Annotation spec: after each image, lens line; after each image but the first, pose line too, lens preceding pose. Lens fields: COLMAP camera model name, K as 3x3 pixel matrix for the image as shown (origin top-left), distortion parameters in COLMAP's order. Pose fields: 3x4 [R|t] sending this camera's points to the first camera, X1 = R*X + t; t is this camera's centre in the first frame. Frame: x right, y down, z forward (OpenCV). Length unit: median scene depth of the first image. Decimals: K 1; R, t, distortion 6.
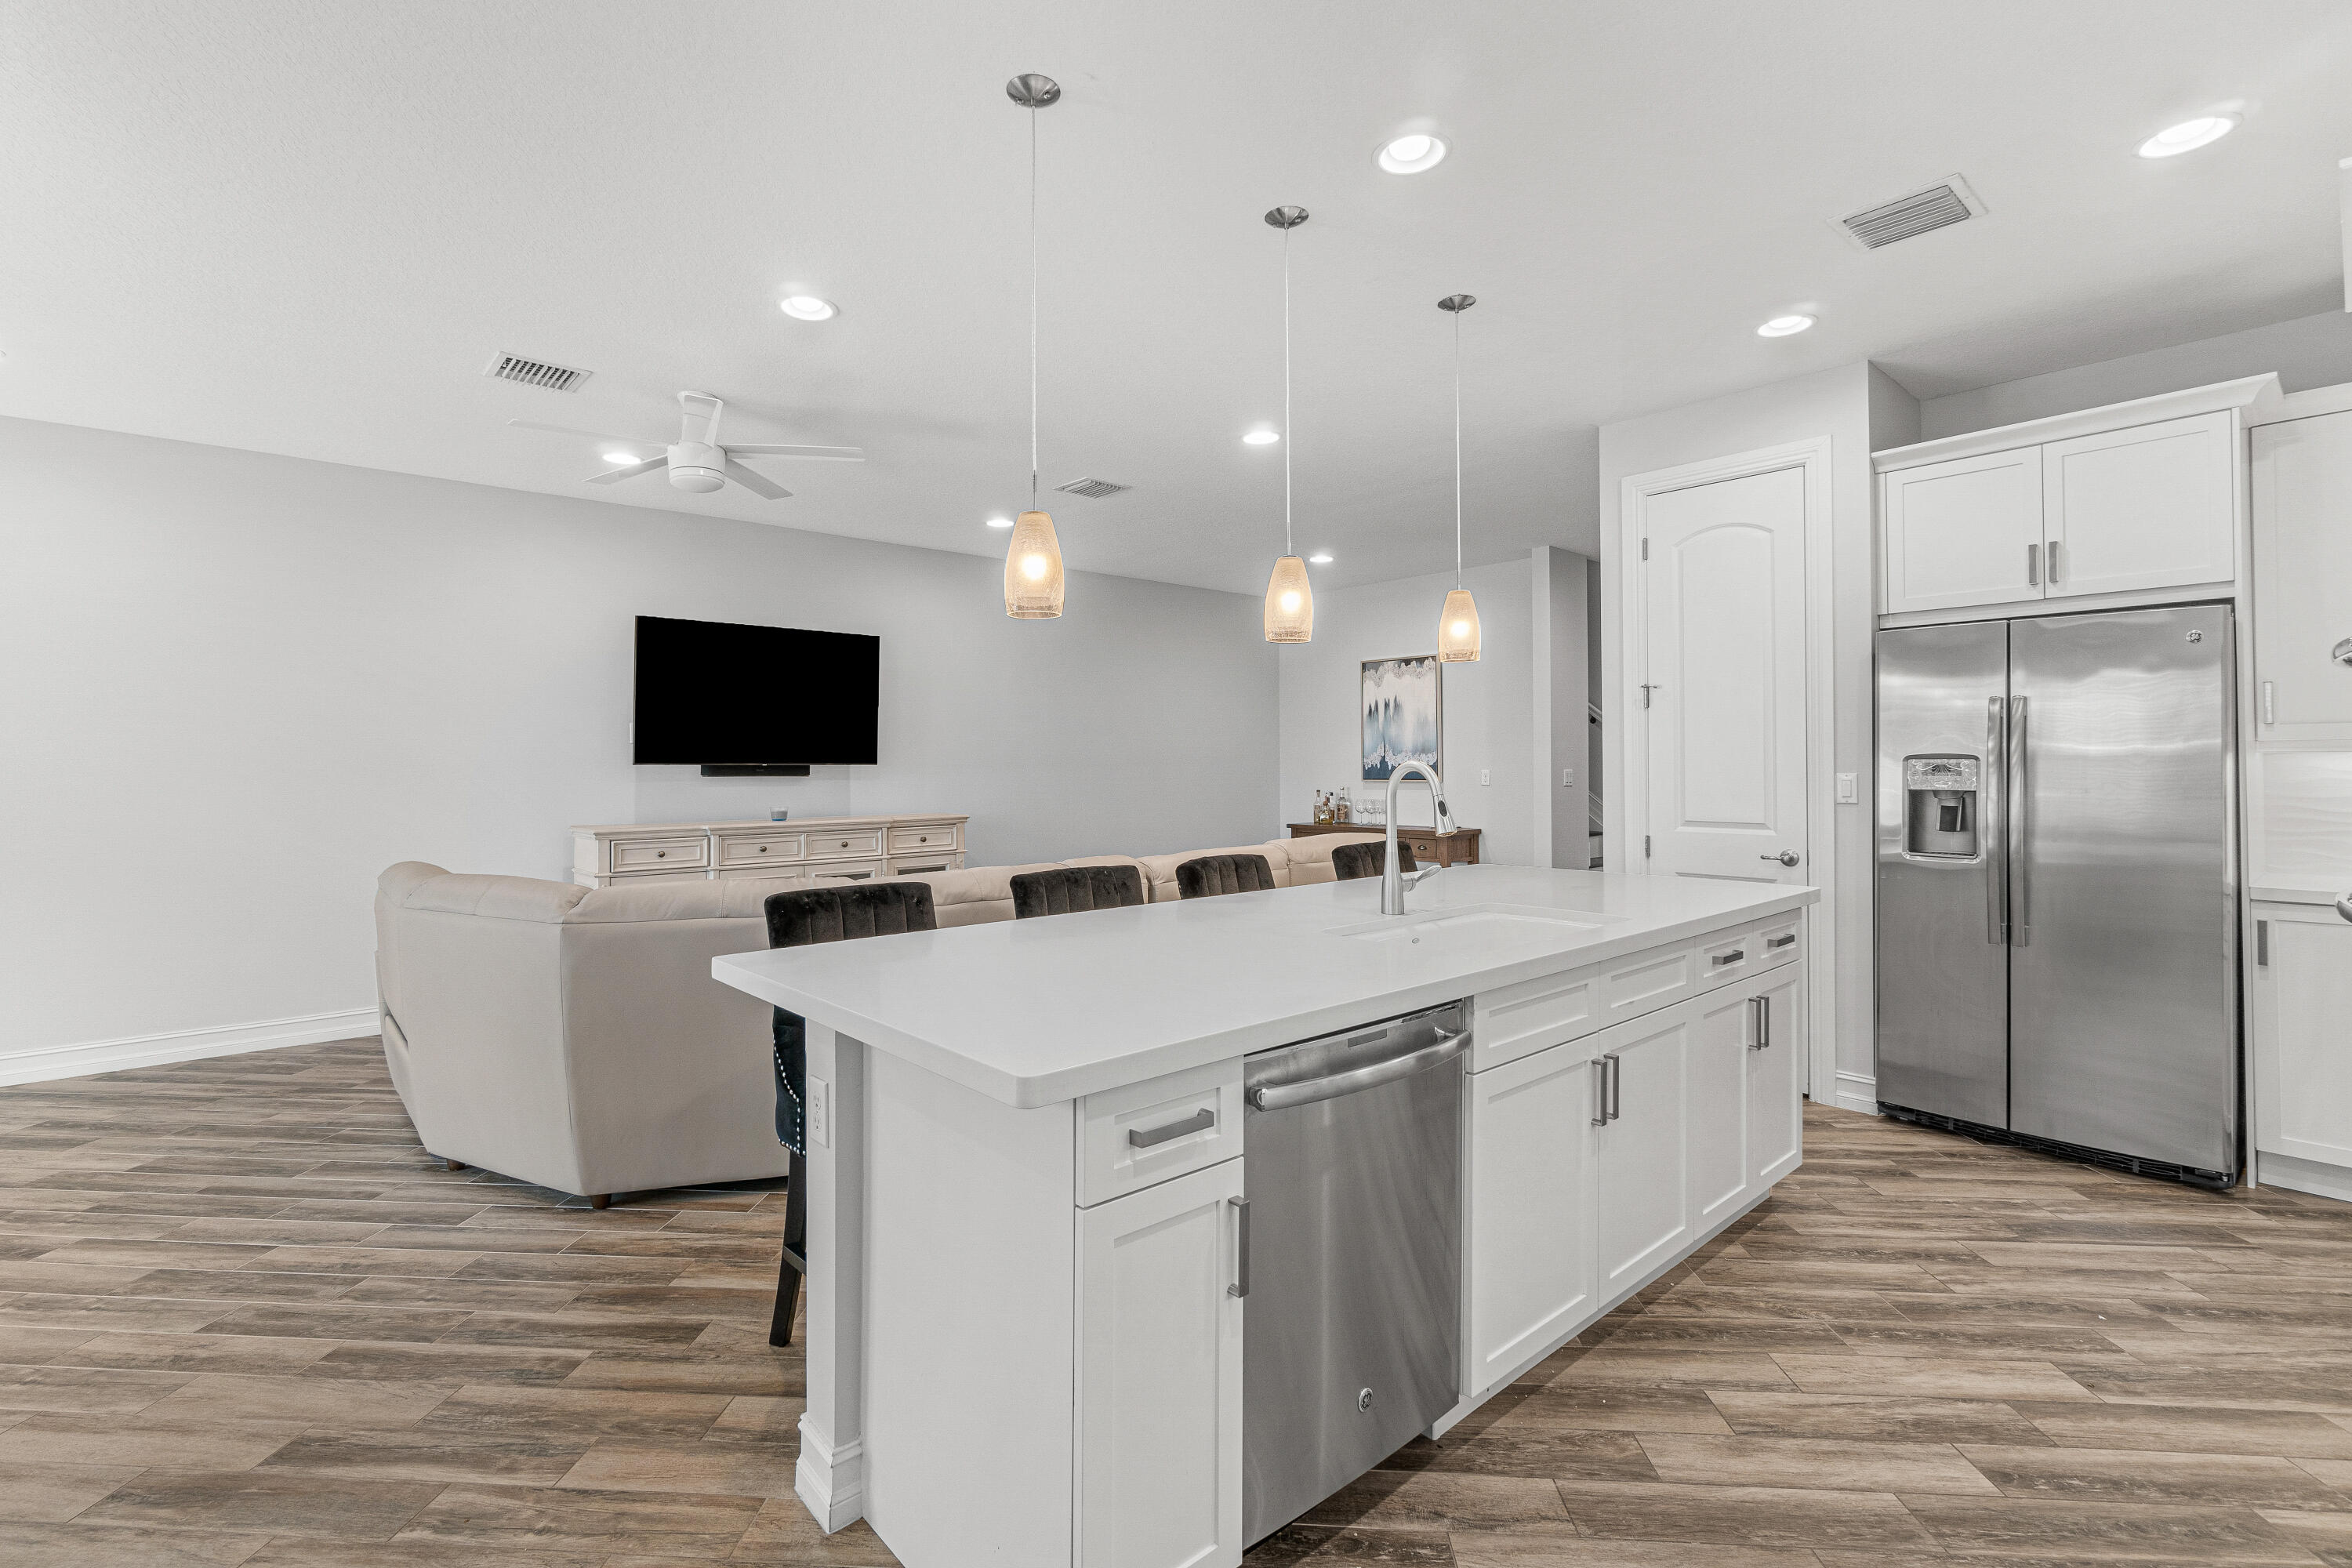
lens RADIAL K [[1058.1, 0, 1138.0], [0, 1058.1, 748.2], [0, 0, 1]] dist [-0.001618, 0.000271]
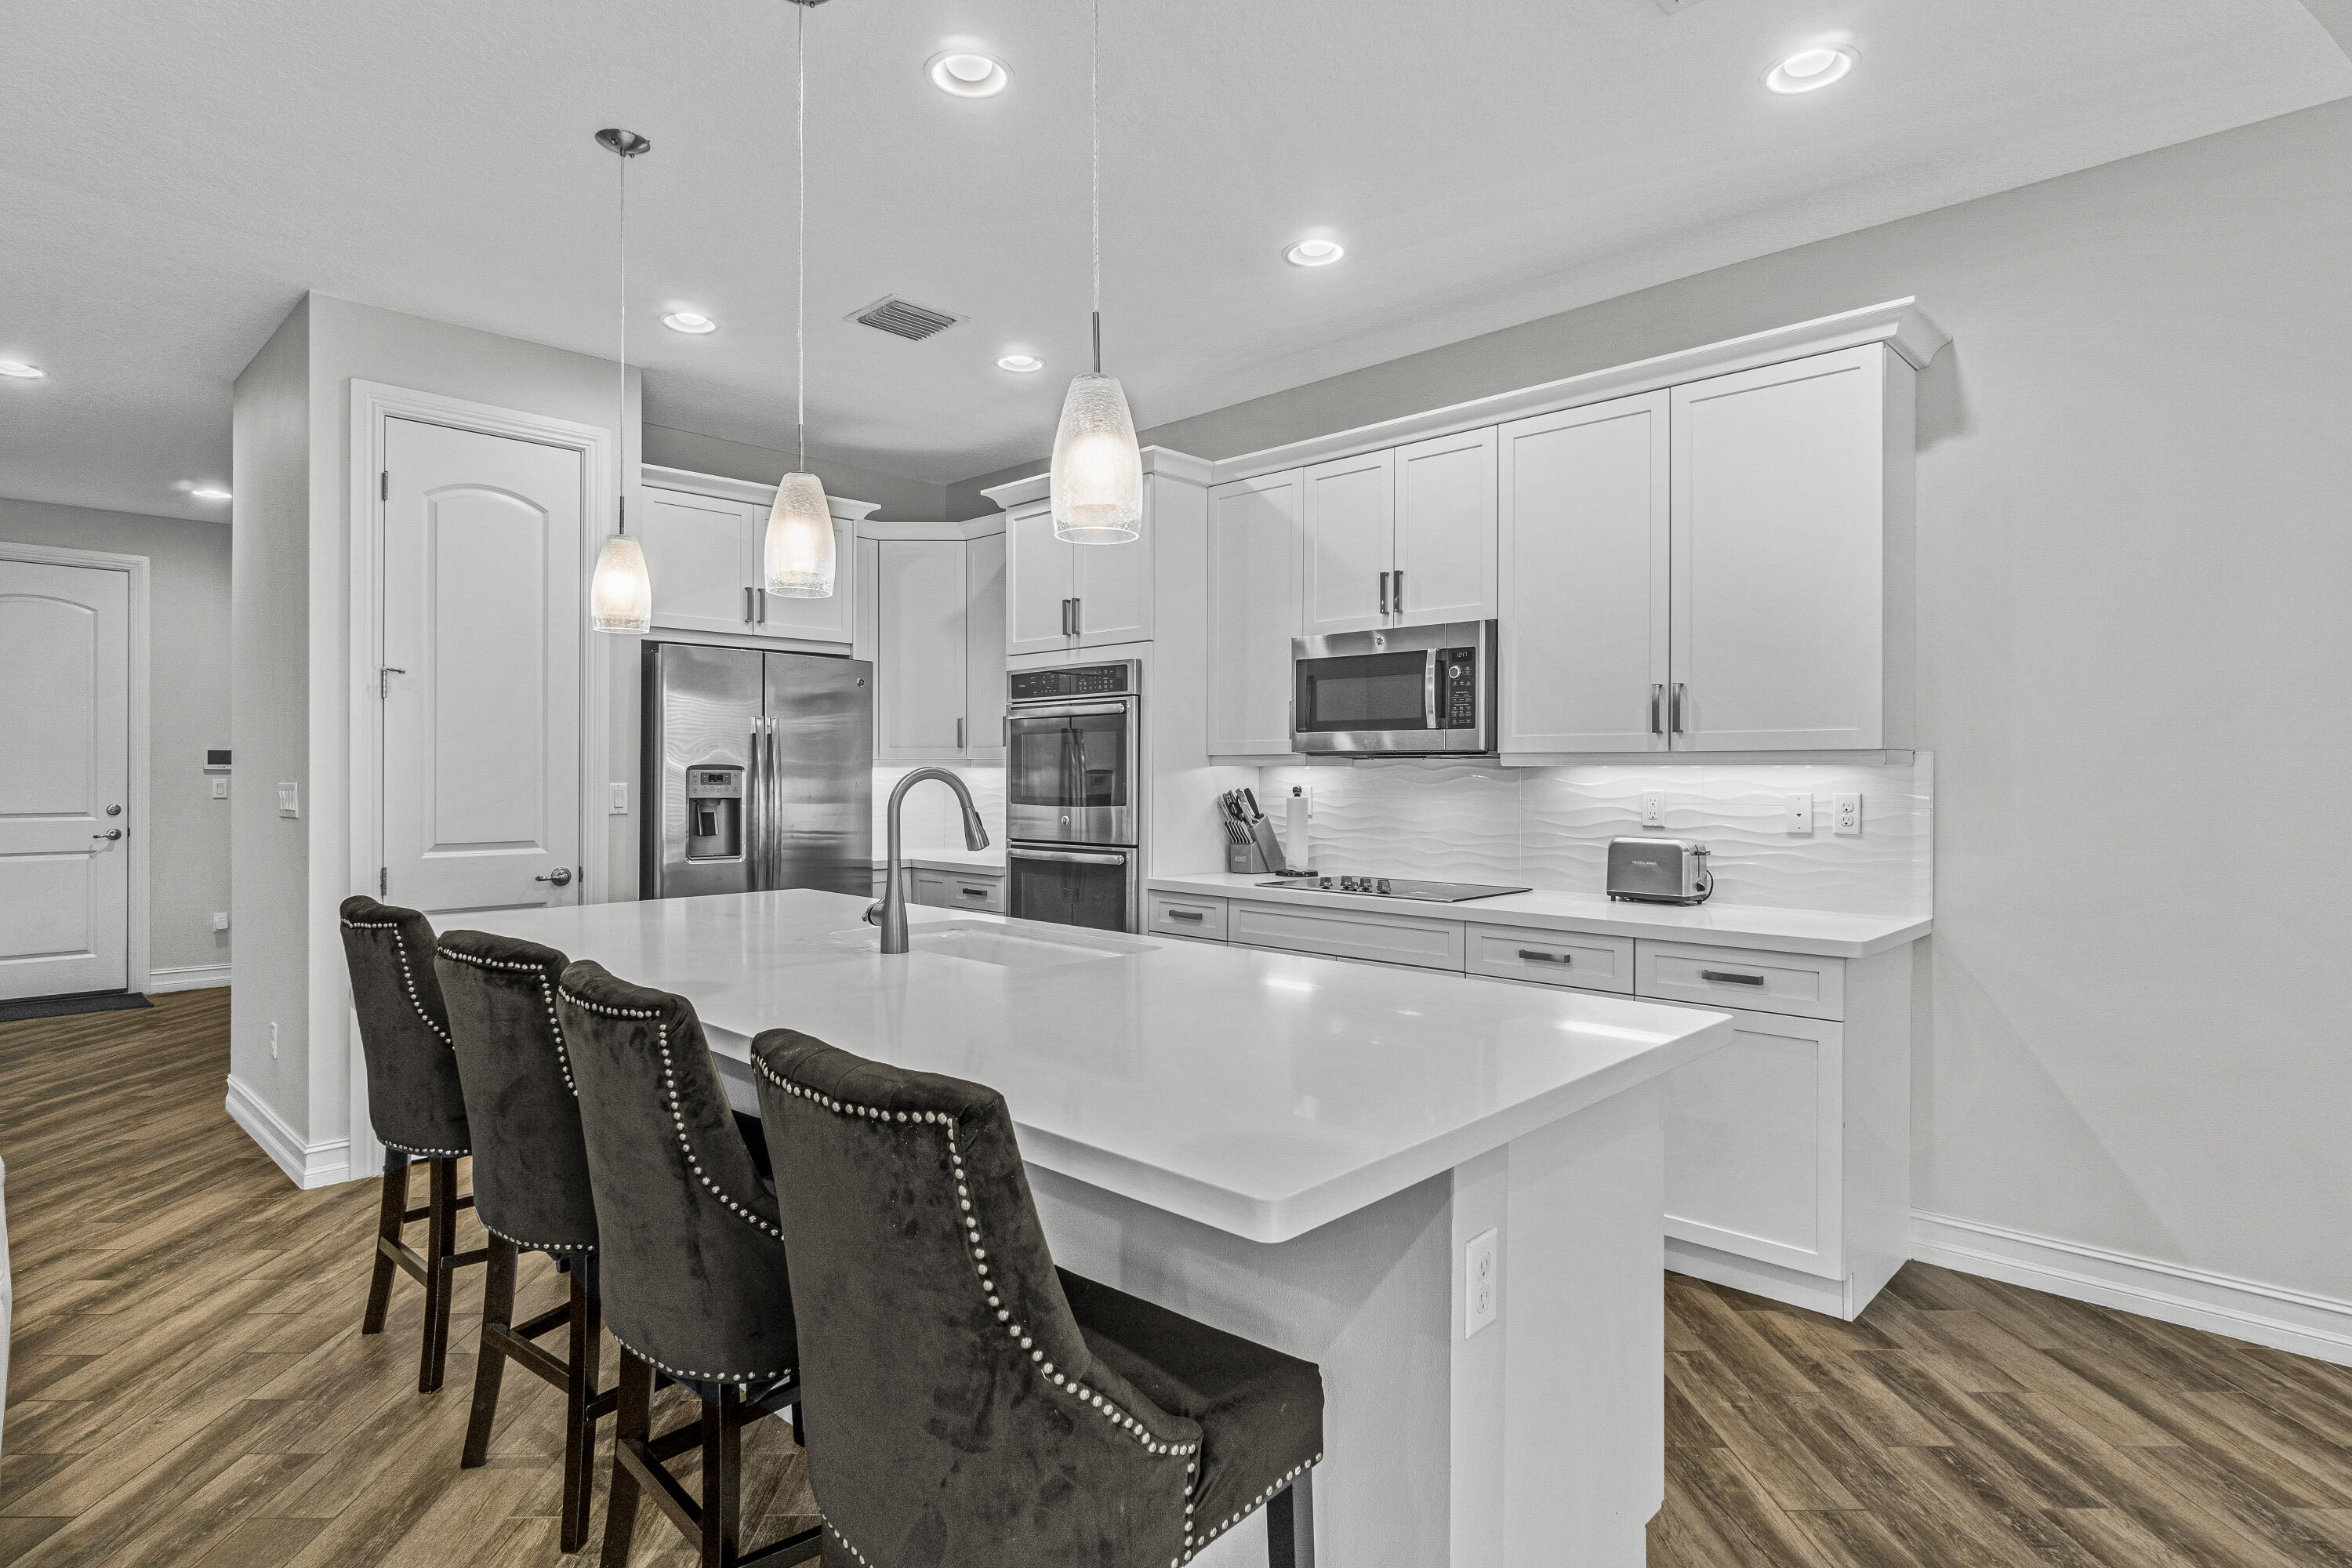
lens RADIAL K [[1197.6, 0, 1175.4], [0, 1197.6, 774.0], [0, 0, 1]] dist [-0.004289, -0.000836]
pose [[-0.098055, 0.002982, 0.995177, -0.585500], [-0.015864, 0.999864, -0.004559, 0.014762], [-0.995055, -0.016234, -0.097994, 0.728747]]
